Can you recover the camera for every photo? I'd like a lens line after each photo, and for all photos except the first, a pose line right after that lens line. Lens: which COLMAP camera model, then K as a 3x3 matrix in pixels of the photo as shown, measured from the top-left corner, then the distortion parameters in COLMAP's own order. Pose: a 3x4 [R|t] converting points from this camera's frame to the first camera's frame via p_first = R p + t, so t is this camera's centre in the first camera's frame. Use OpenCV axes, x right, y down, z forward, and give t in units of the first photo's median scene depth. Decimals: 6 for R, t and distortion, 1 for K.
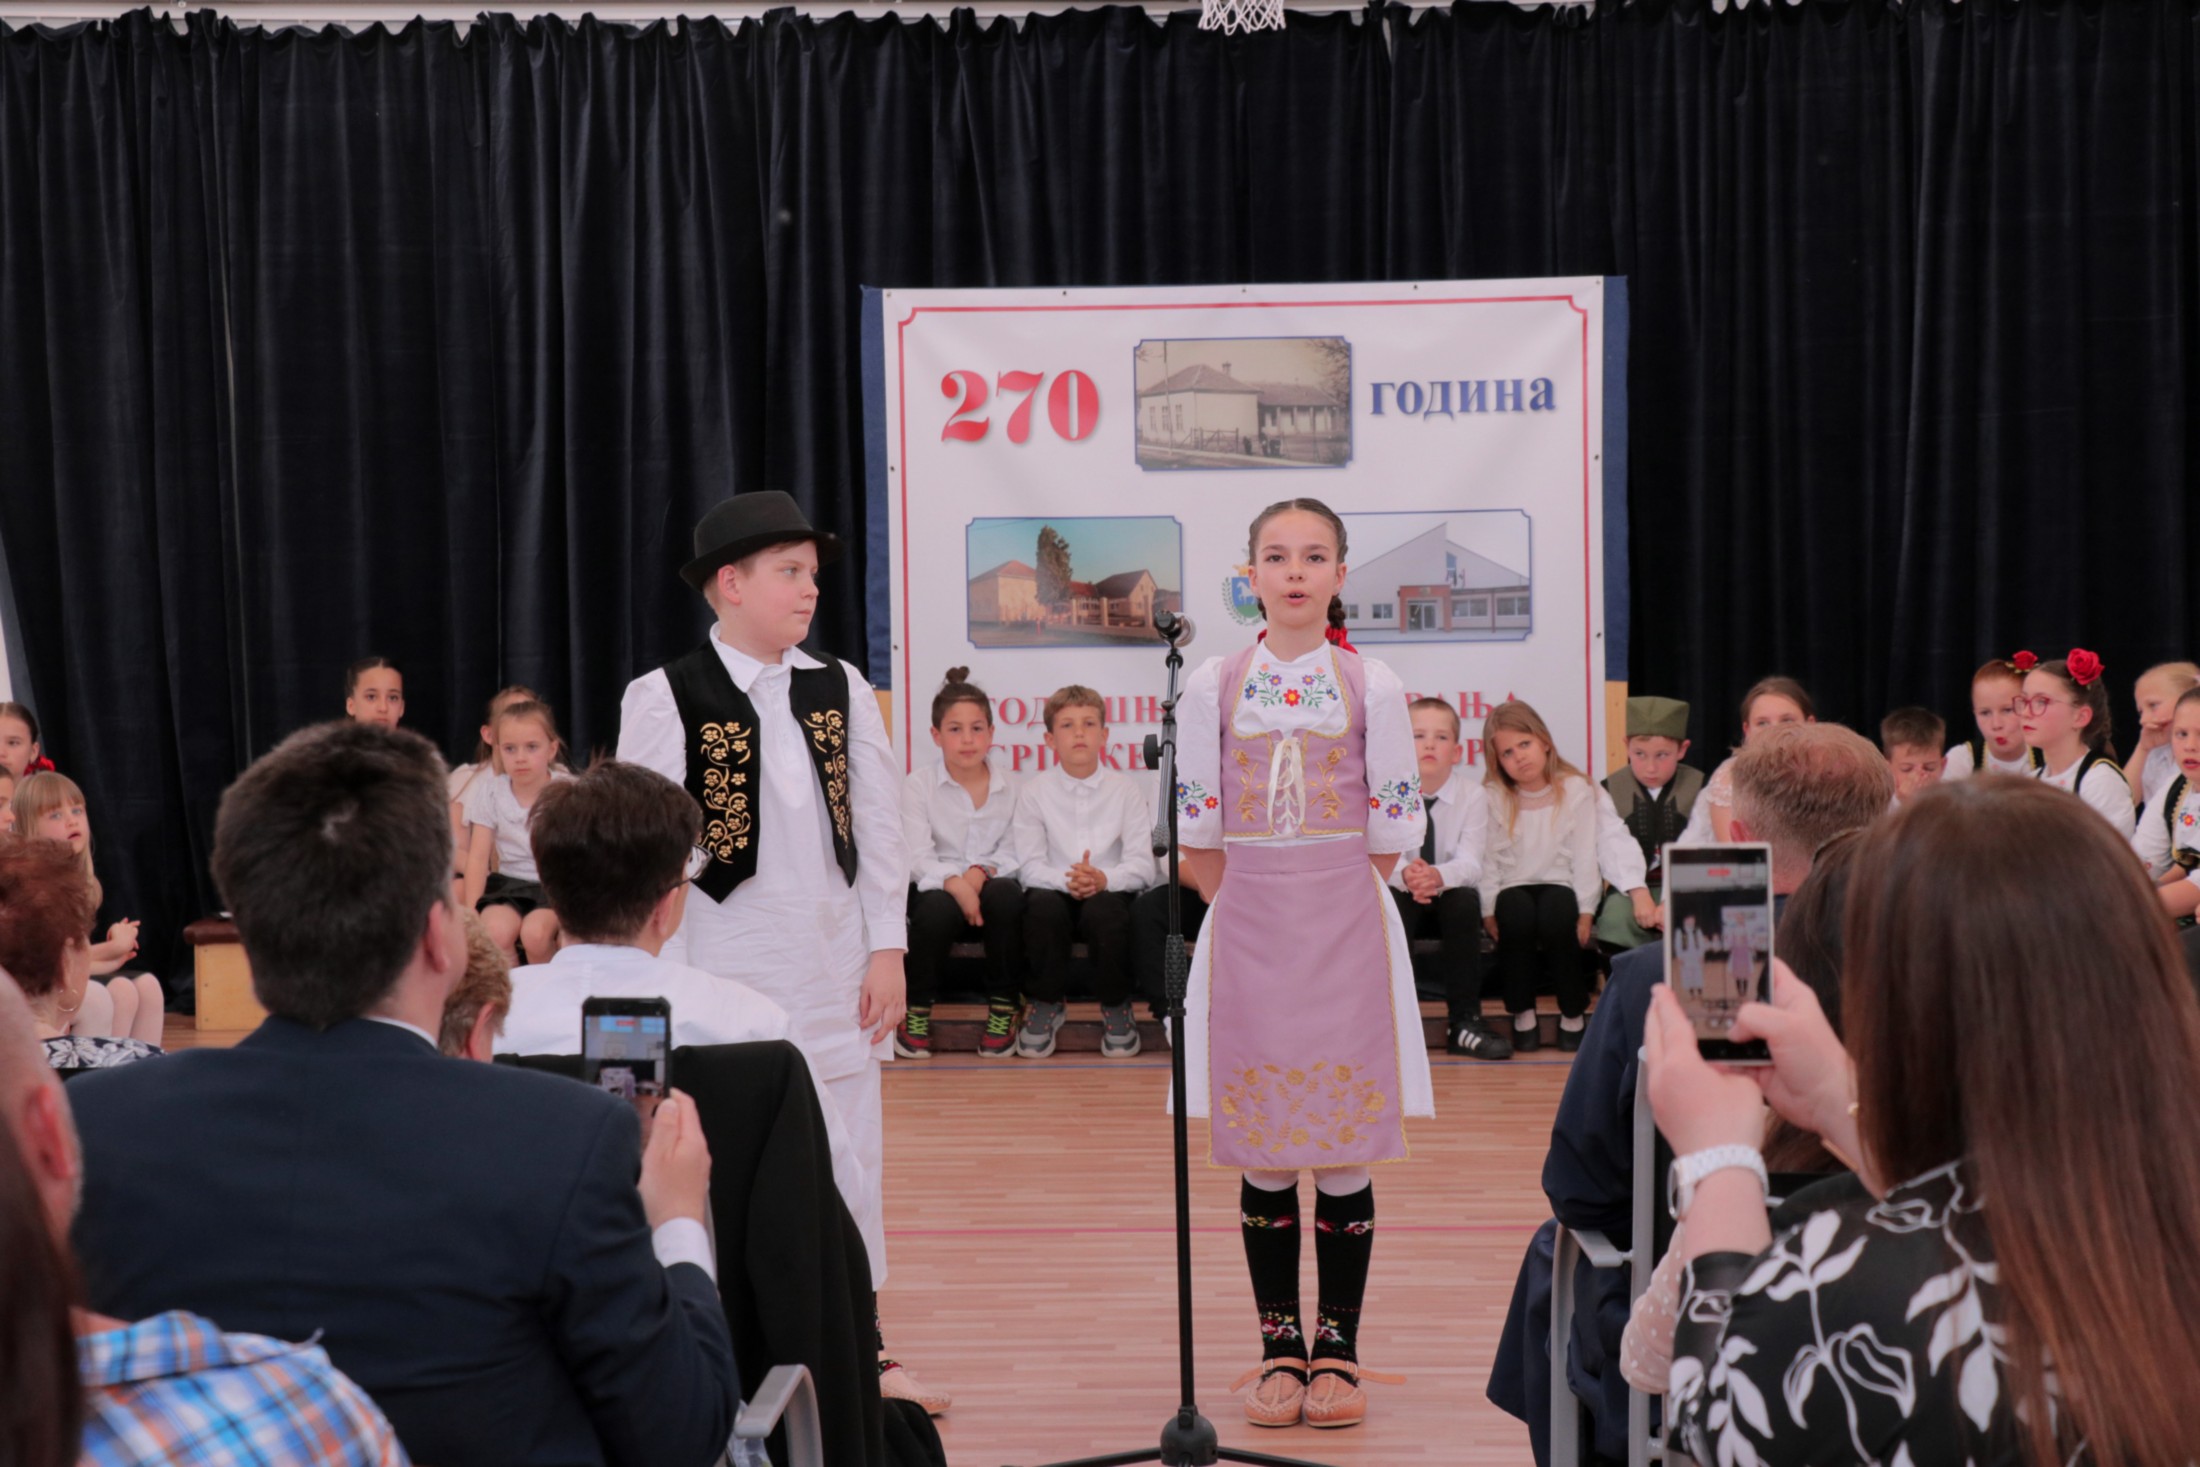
lens RADIAL K [[5503.8, 0, 1044.4], [0, 5503.8, 781.8], [0, 0, 1]] dist [0.169393, 0.000000]
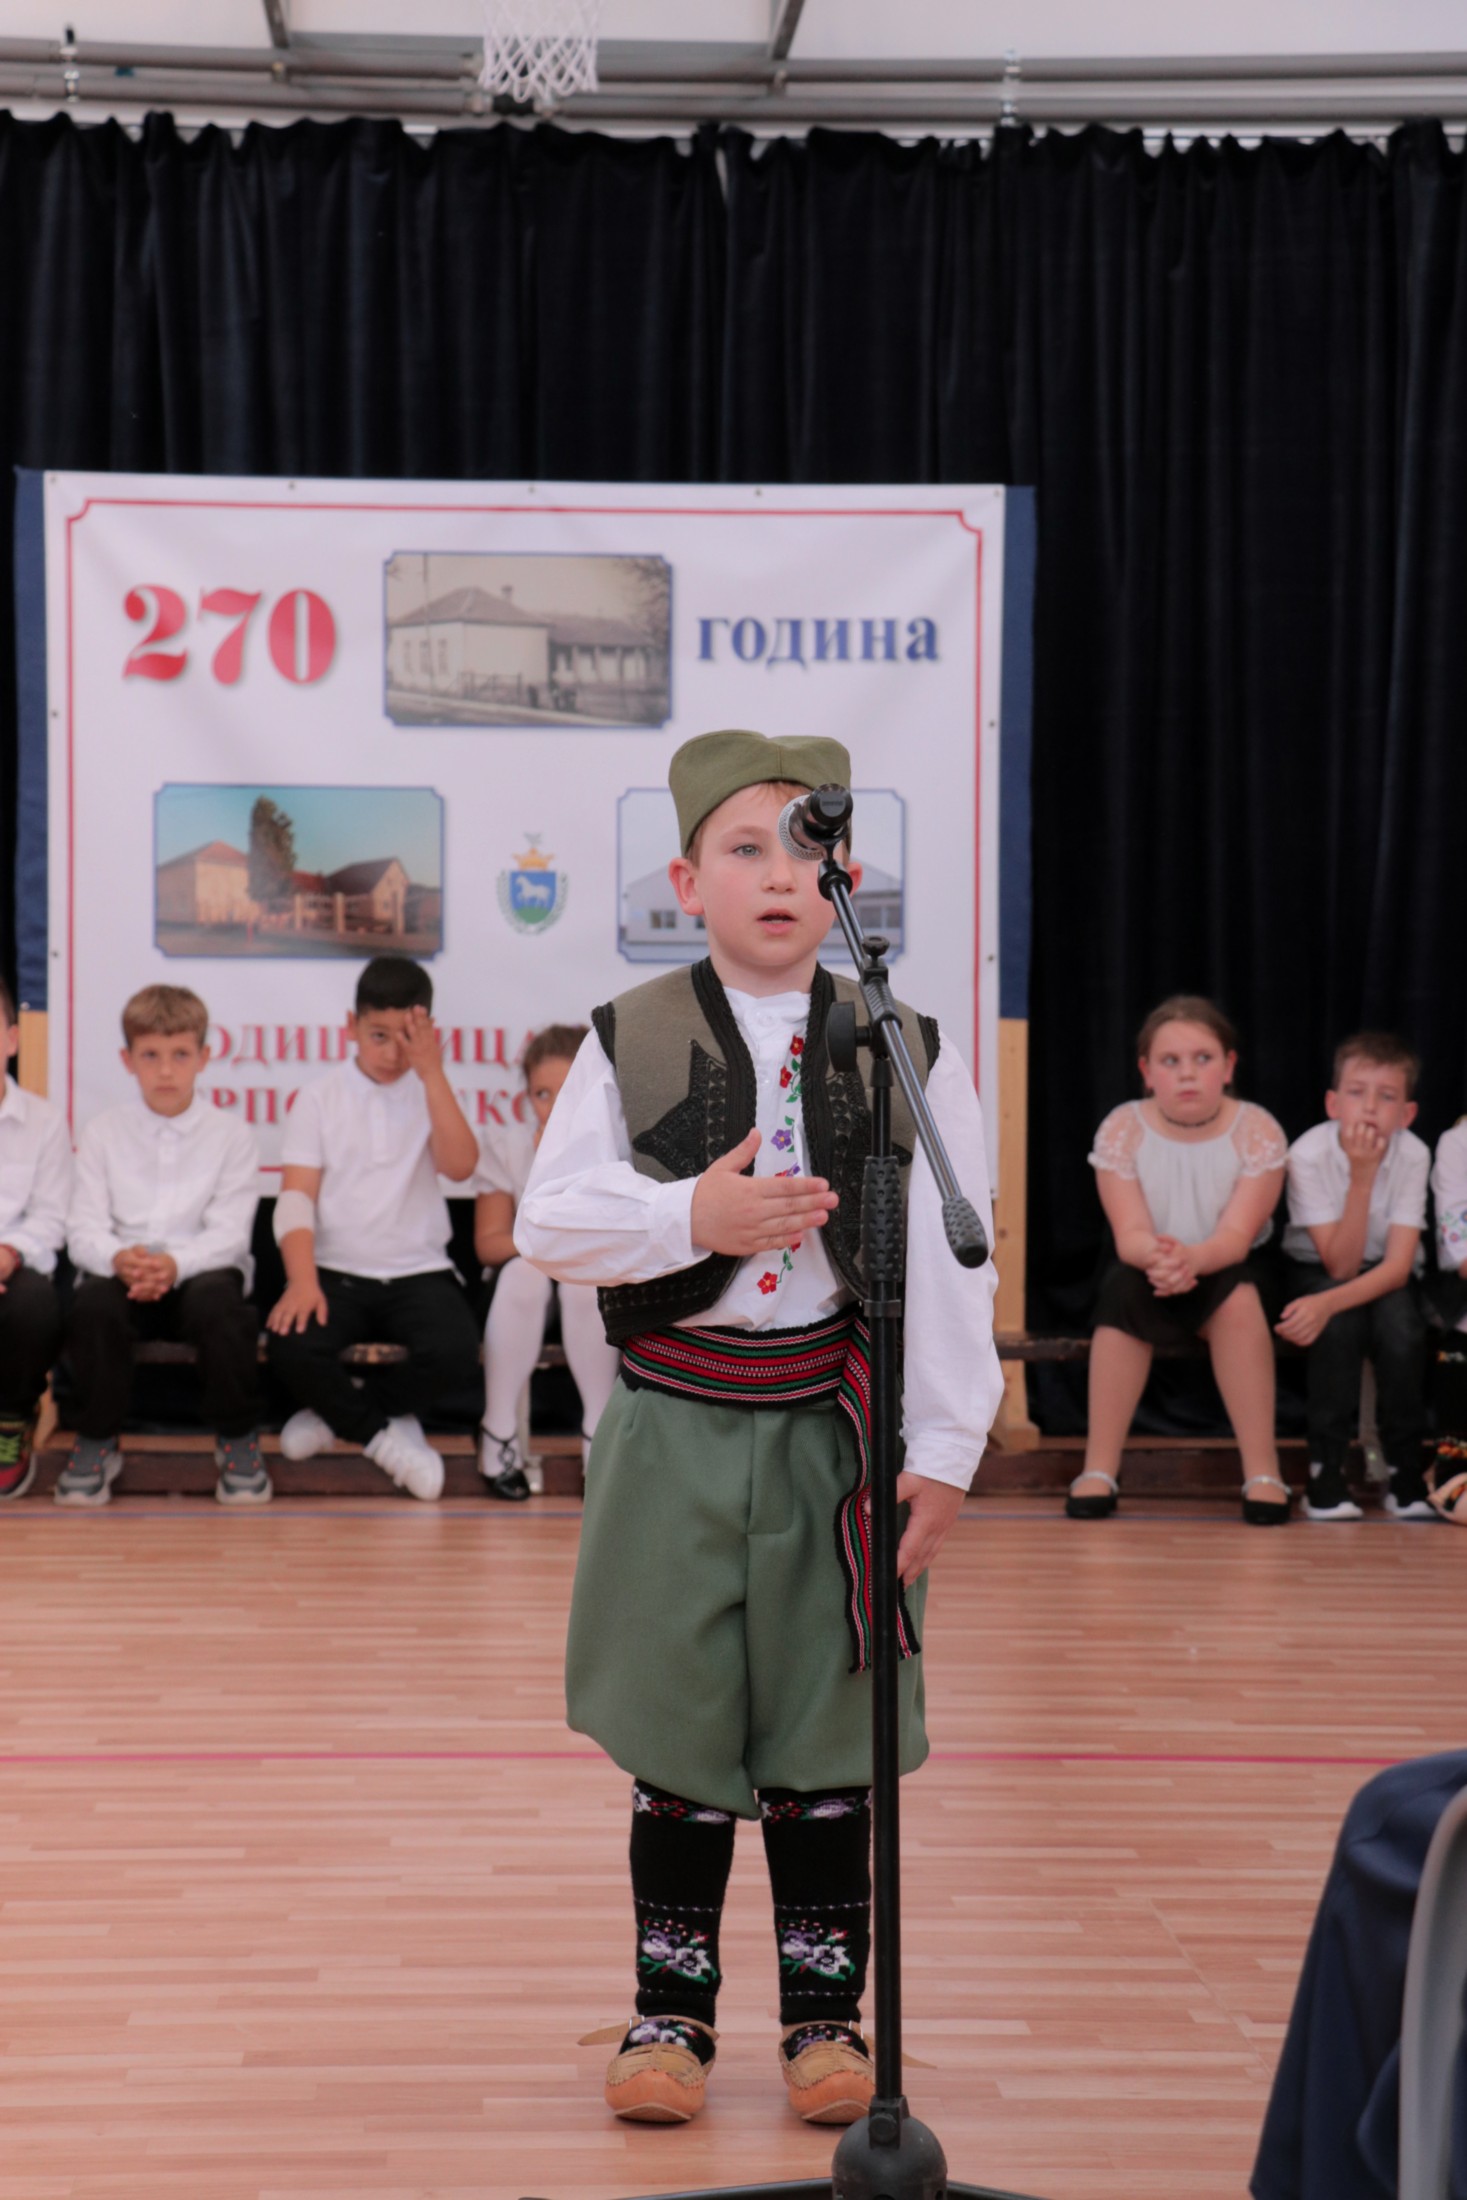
lens RADIAL K [[5377.4, 0, 712.6], [0, 5377.4, 1009.2], [0, 0, 1]] dist [0.372089, 0.000000]
pose [[0.996234, 0.020463, 0.084252, 0.000083], [-0.016203, 0.998570, -0.050948, 0.018831], [-0.085174, 0.049391, 0.995141, 0.266411]]
